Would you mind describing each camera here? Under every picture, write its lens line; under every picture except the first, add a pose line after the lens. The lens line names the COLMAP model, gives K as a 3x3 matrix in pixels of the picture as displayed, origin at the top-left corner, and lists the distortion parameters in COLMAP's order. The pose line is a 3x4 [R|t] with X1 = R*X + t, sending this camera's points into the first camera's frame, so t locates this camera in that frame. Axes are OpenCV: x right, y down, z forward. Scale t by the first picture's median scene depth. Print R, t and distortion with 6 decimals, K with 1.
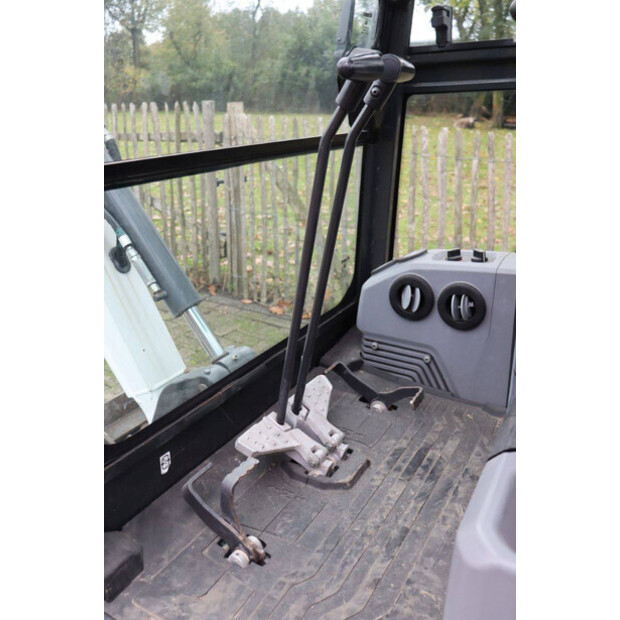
lens RADIAL K [[561.2, 0, 310.4], [0, 561.2, 309.8], [0, 0, 1]] dist [-0.047105, 0.008095]
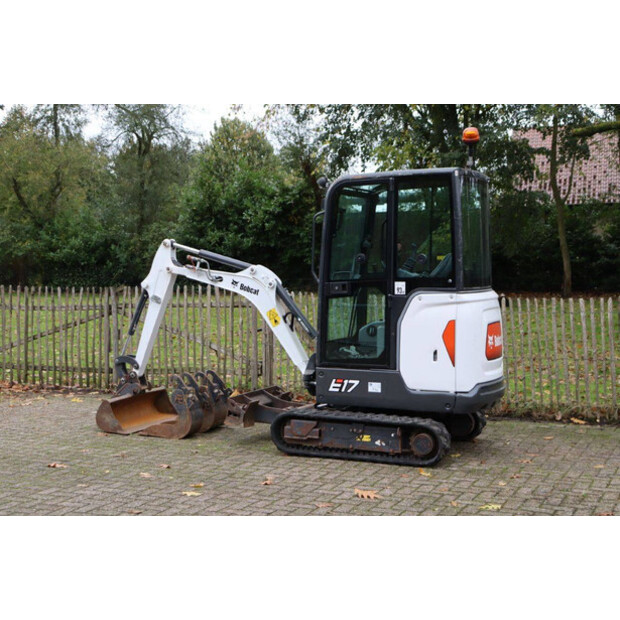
lens RADIAL K [[1050.4, 0, 310.3], [0, 1050.4, 311.4], [0, 0, 1]] dist [0.083143, 0.000000]
pose [[0.993003, -0.017806, 0.116739, -0.049702], [0.053812, 0.948194, -0.313102, 0.095068], [-0.105116, 0.317193, 0.942518, -0.267520]]
